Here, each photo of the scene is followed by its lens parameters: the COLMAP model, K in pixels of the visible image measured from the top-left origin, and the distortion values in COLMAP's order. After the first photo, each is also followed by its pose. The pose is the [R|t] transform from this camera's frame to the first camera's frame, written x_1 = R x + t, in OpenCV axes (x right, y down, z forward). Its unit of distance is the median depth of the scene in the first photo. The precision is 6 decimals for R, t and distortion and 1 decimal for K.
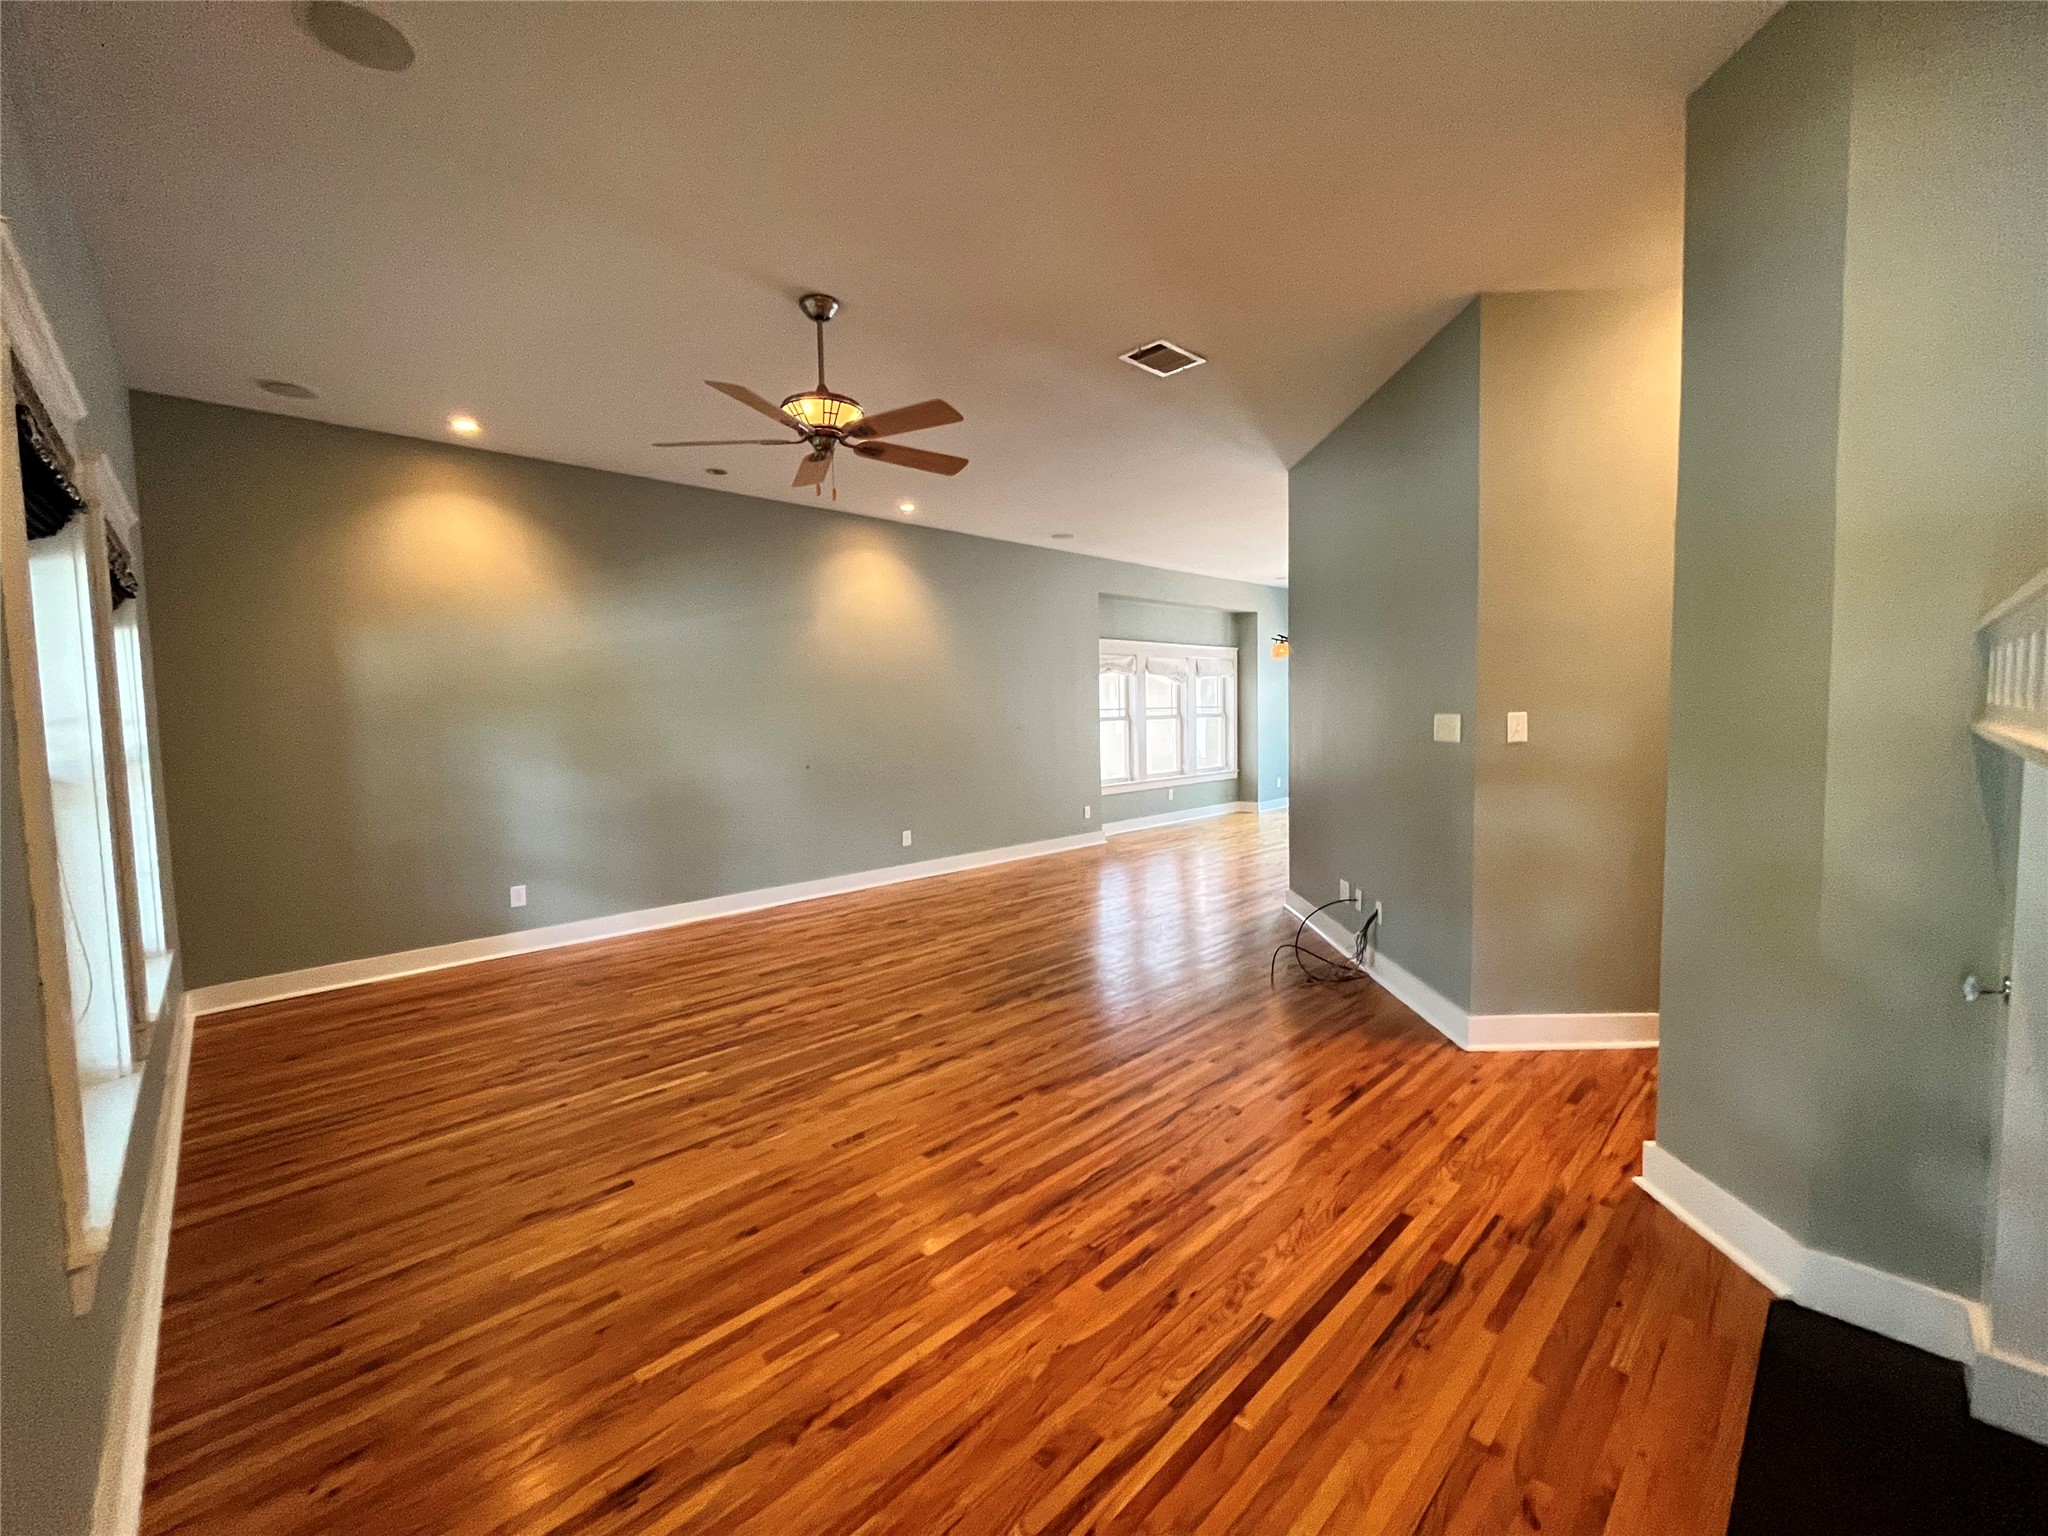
lens RADIAL K [[828.4, 0, 1029.0], [0, 828.4, 767.2], [0, 0, 1]] dist [-0.000172, -0.000115]
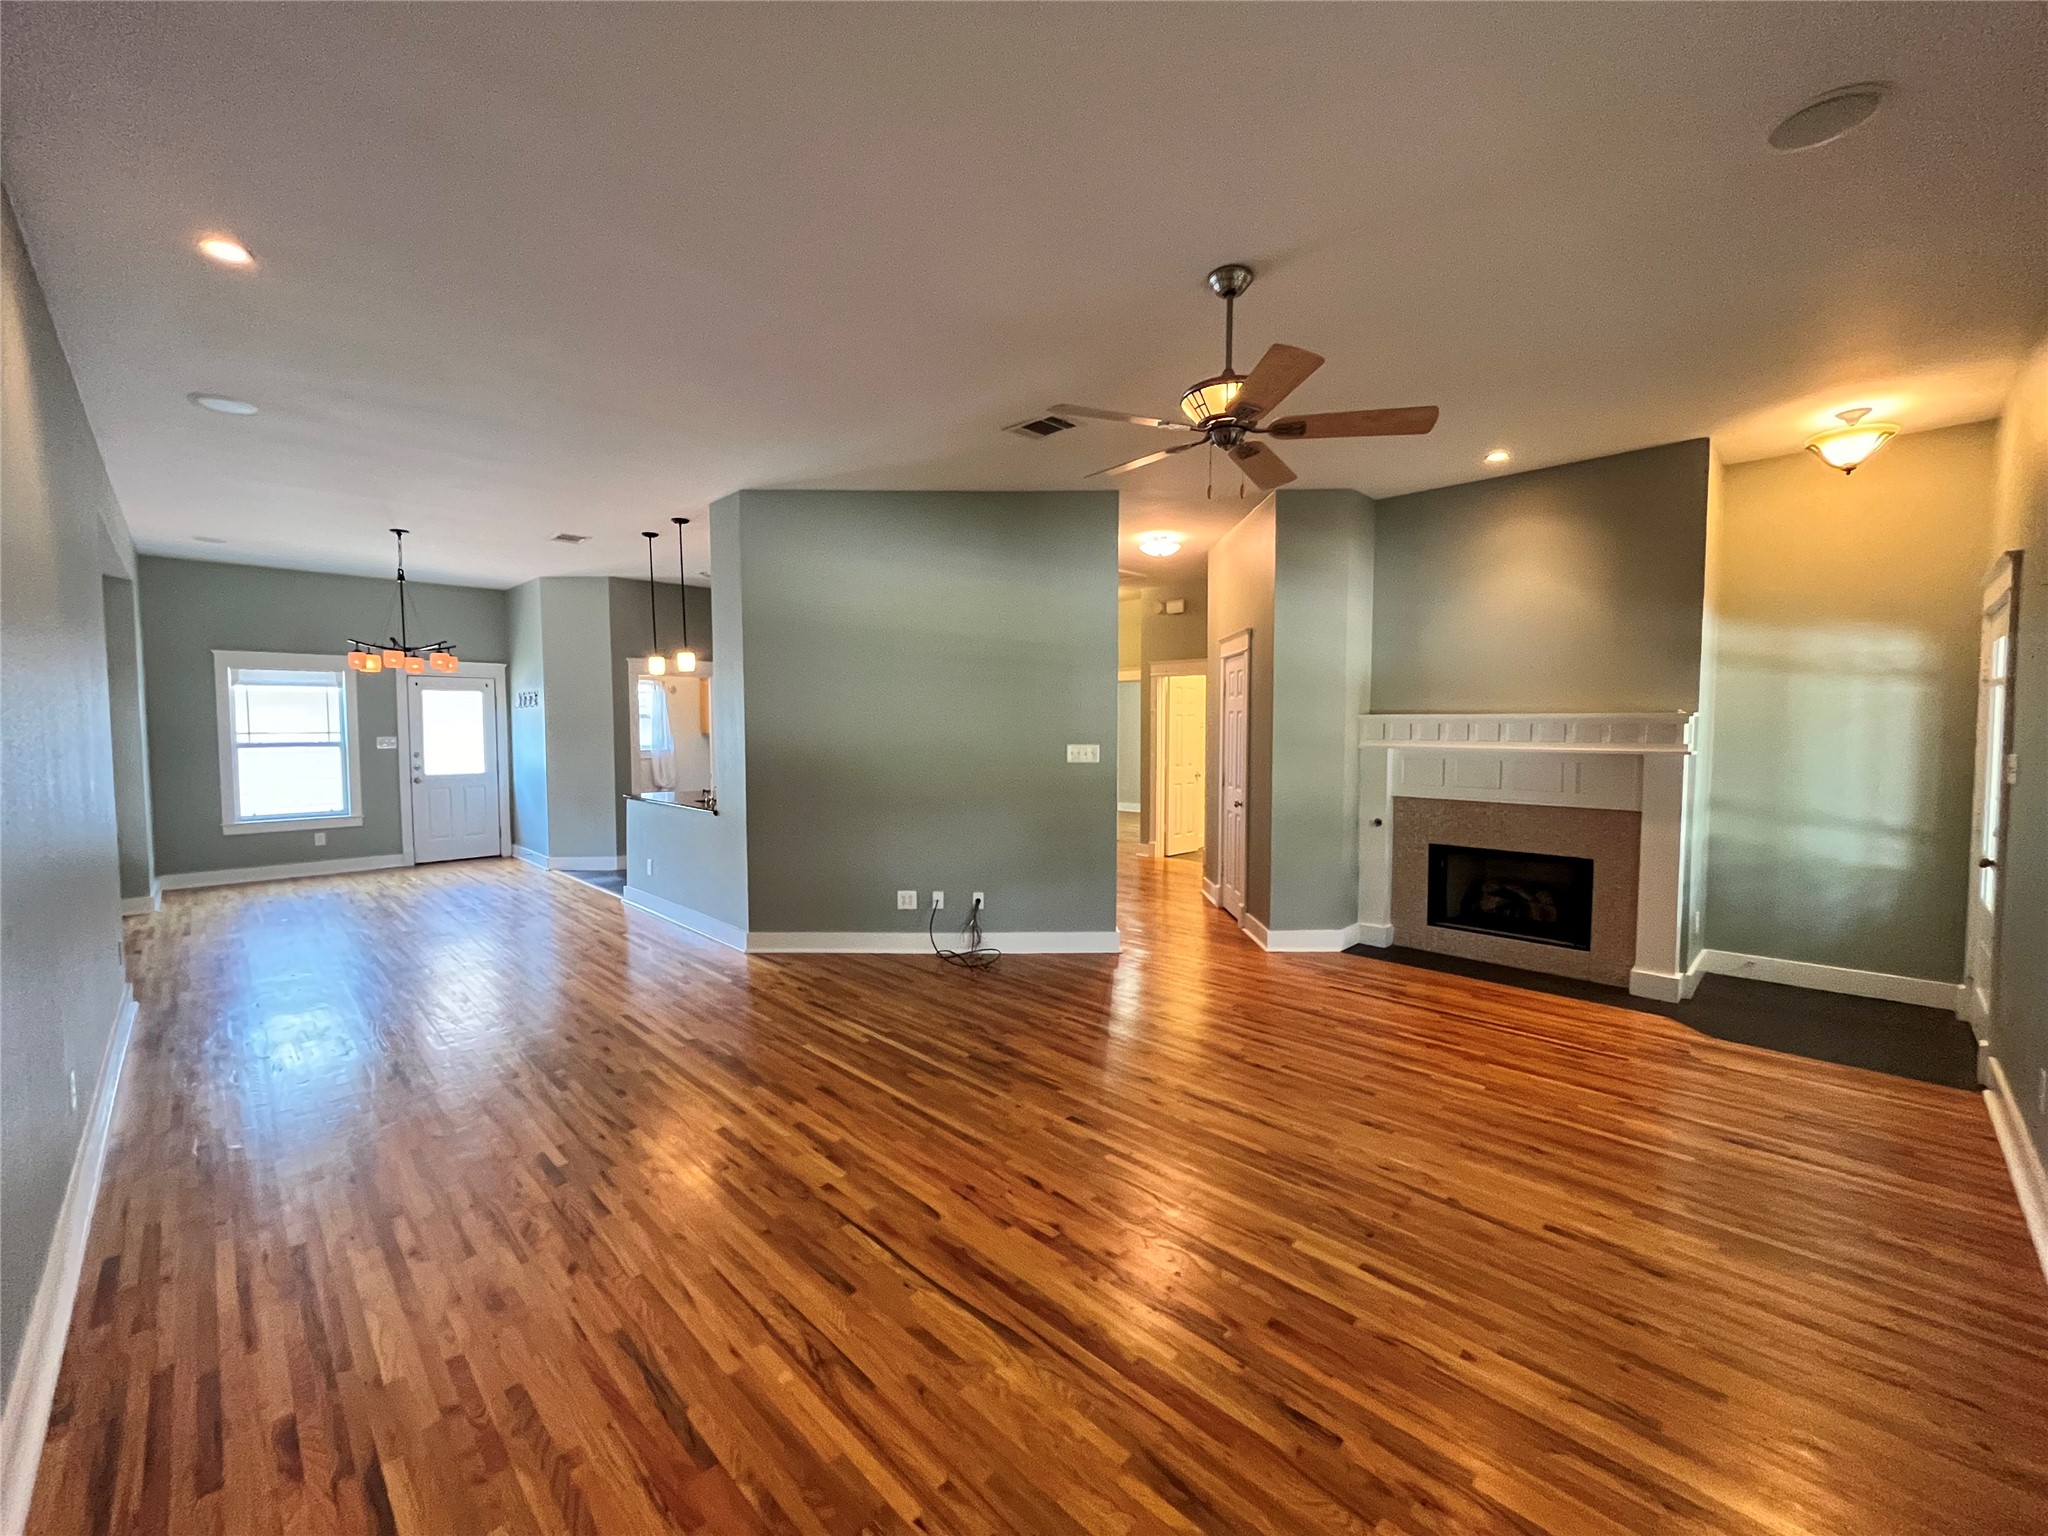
lens RADIAL K [[828.4, 0, 1029.0], [0, 828.4, 767.2], [0, 0, 1]] dist [-0.000172, -0.000115]
pose [[-0.018761, -0.030414, 0.999361, -1.127912], [0.068243, 0.997167, 0.031629, -0.083293], [-0.997492, 0.068792, -0.016632, 1.258014]]
